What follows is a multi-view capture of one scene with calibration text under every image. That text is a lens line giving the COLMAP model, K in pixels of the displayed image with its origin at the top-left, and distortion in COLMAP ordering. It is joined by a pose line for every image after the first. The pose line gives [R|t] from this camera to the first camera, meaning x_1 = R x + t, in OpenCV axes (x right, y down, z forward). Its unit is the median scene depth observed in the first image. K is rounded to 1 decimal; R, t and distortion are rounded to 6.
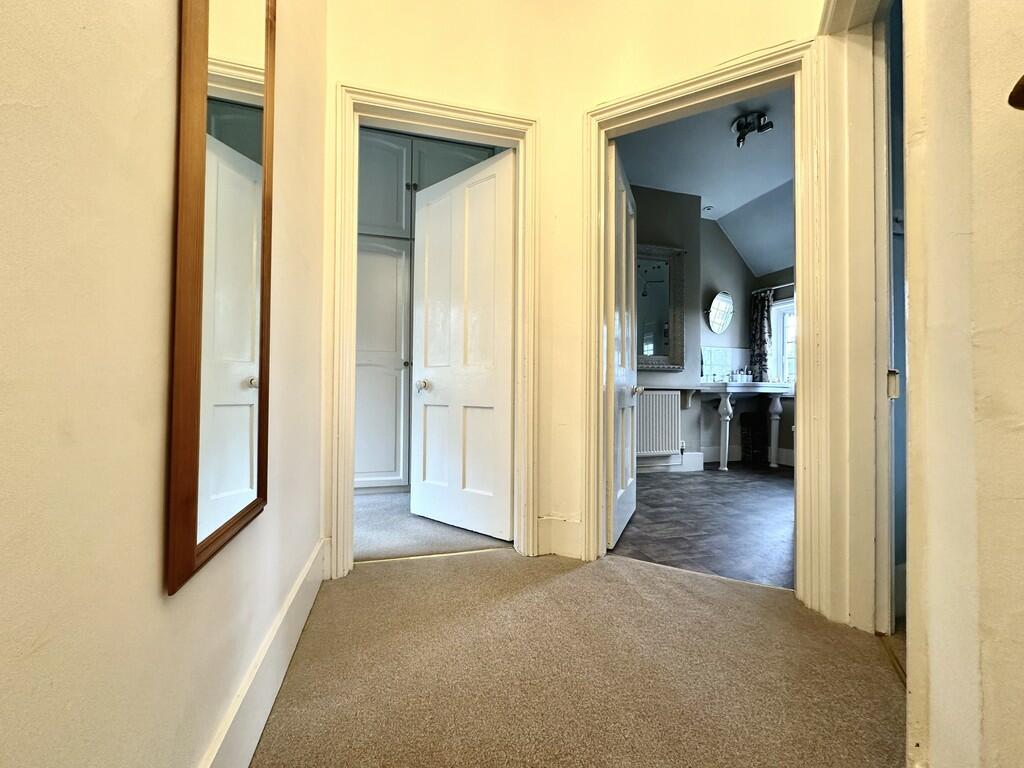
lens RADIAL K [[406.0, 0, 509.3], [0, 406.0, 381.4], [0, 0, 1]] dist [-0.010455, -0.000016]
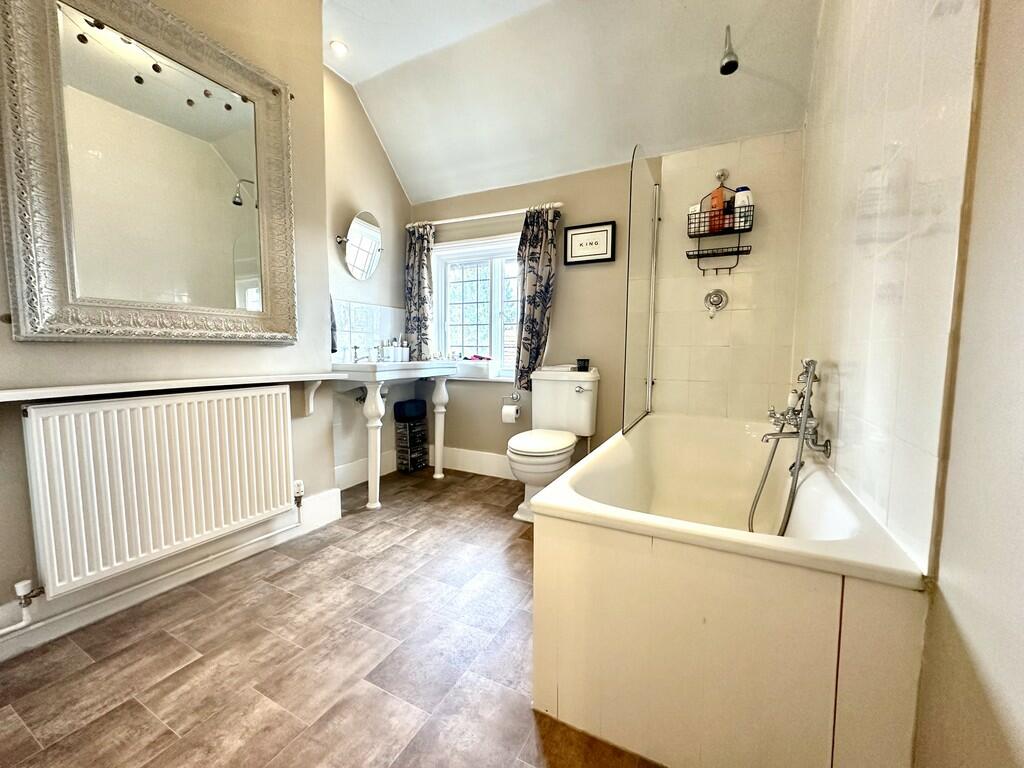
lens RADIAL K [[406.0, 0, 510.3], [0, 406.0, 384.2], [0, 0, 1]] dist [-0.010455, -0.000016]
pose [[0.681766, -0.065936, 0.728592, 0.215149], [-0.011734, 0.994816, 0.101009, -0.026581], [-0.731476, -0.077414, 0.677459, 0.408546]]
